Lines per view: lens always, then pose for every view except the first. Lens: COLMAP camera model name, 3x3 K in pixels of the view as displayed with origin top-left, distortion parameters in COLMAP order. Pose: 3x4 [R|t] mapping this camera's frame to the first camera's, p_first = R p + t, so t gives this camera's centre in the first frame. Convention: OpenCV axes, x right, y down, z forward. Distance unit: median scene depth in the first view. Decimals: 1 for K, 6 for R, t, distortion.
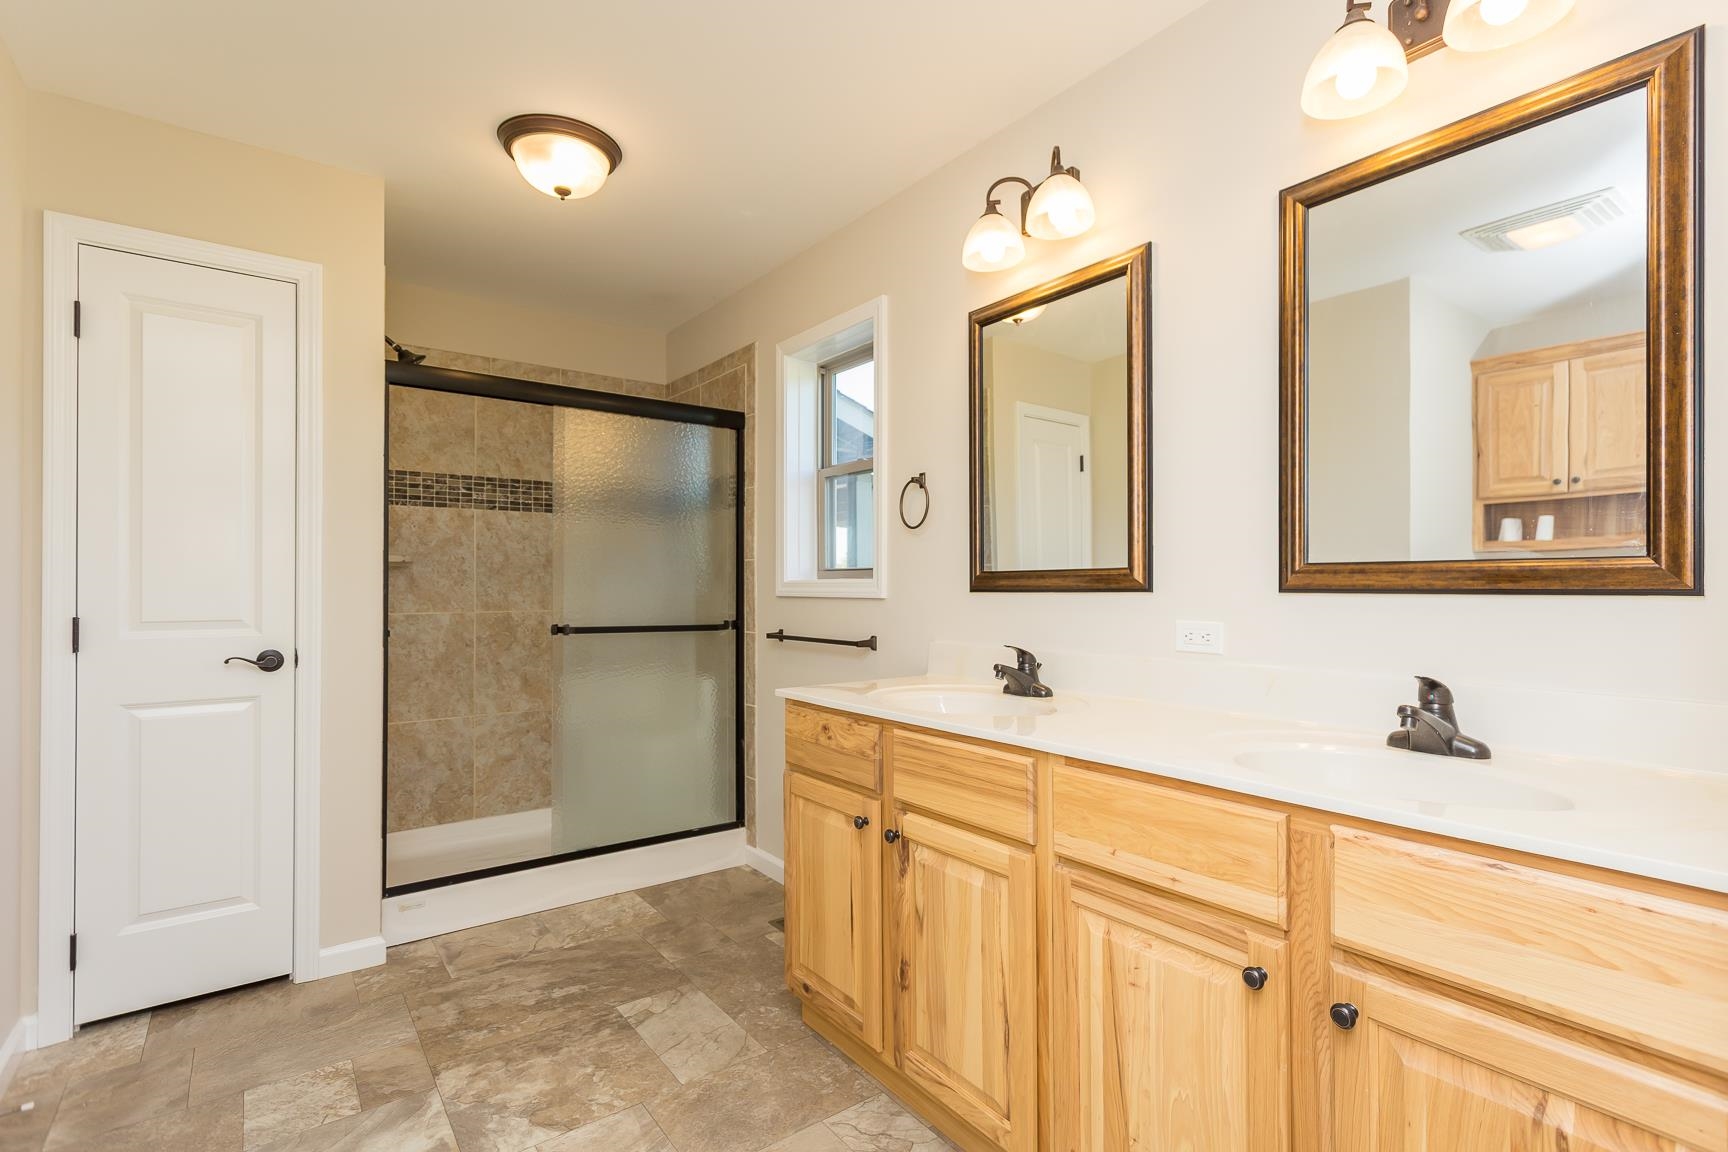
lens RADIAL K [[840.6, 0, 862.2], [0, 840.6, 580.2], [0, 0, 1]] dist [0.000796, 0.001772]
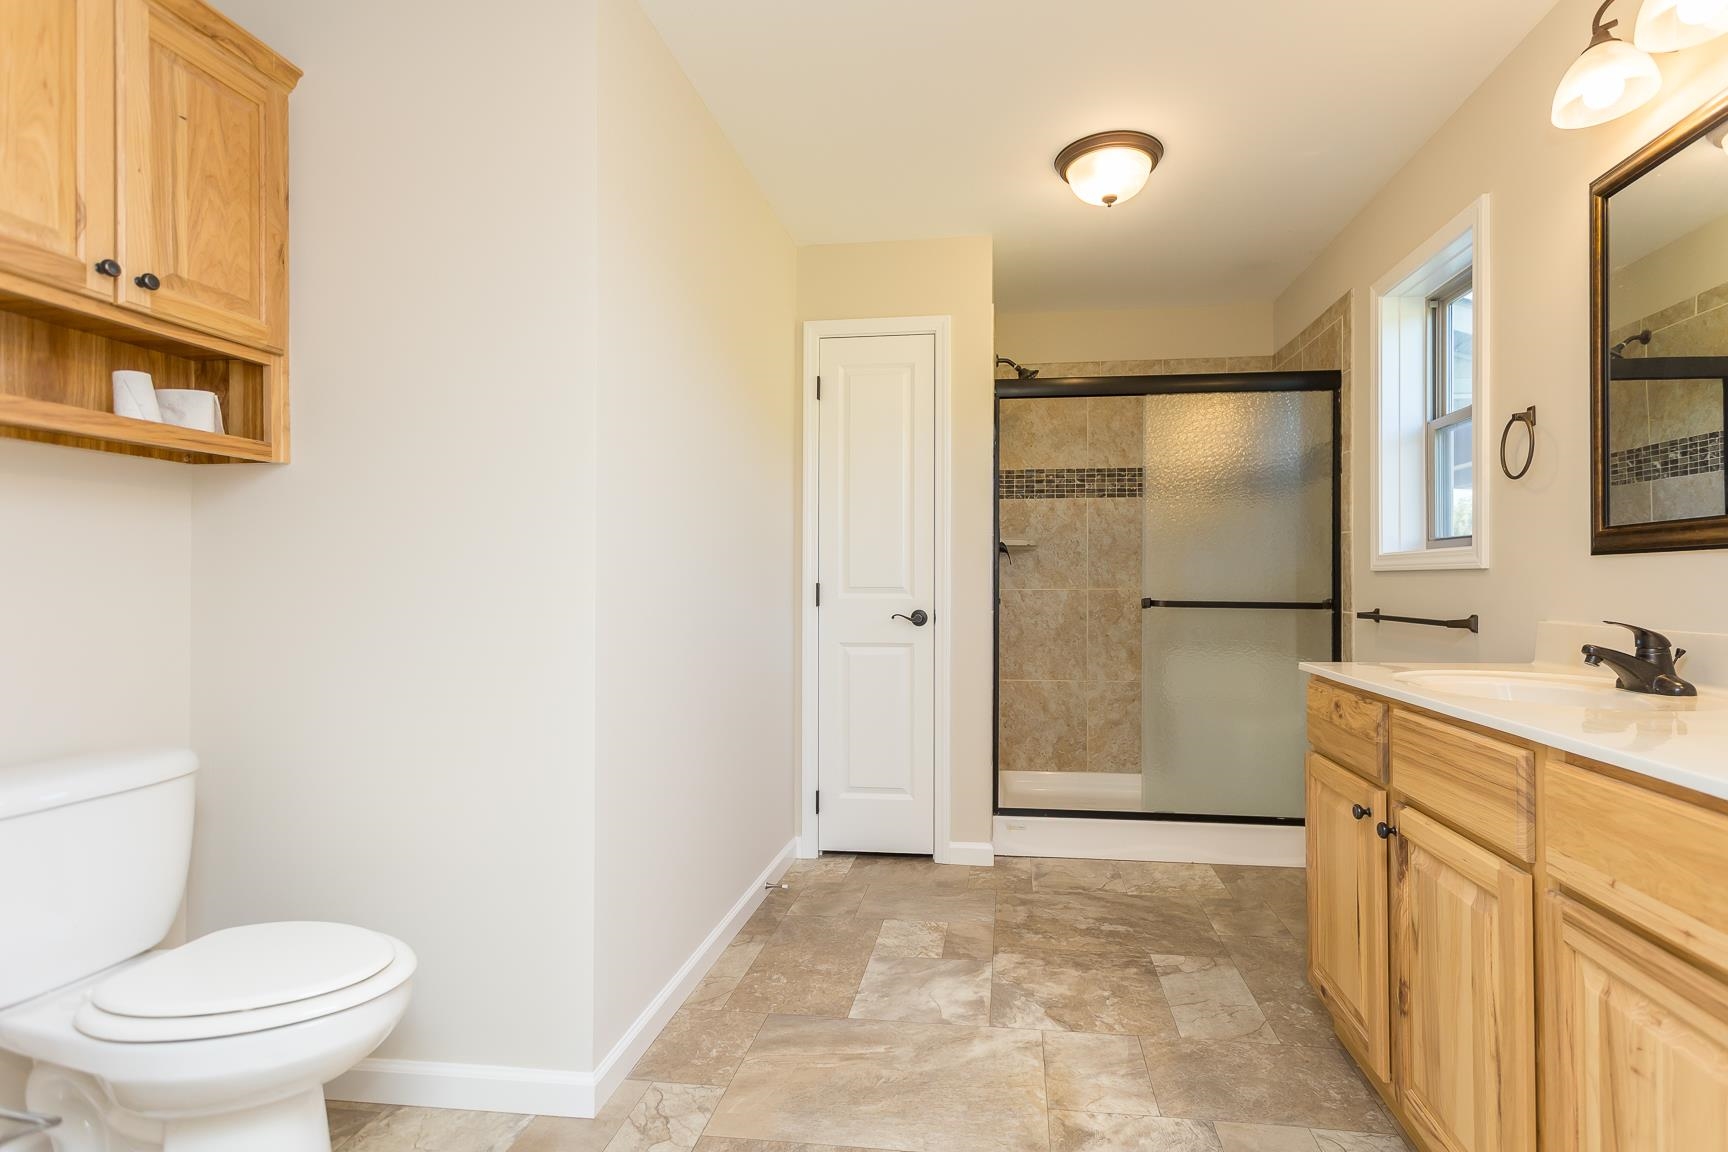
lens RADIAL K [[823.2, 0, 861.2], [0, 823.2, 573.3], [0, 0, 1]] dist [-0.001871, 0.000330]
pose [[0.694515, -0.002318, -0.719475, 0.209842], [0.000984, 0.999997, -0.002272, 0.032211], [0.719478, 0.000870, 0.694515, 0.020631]]
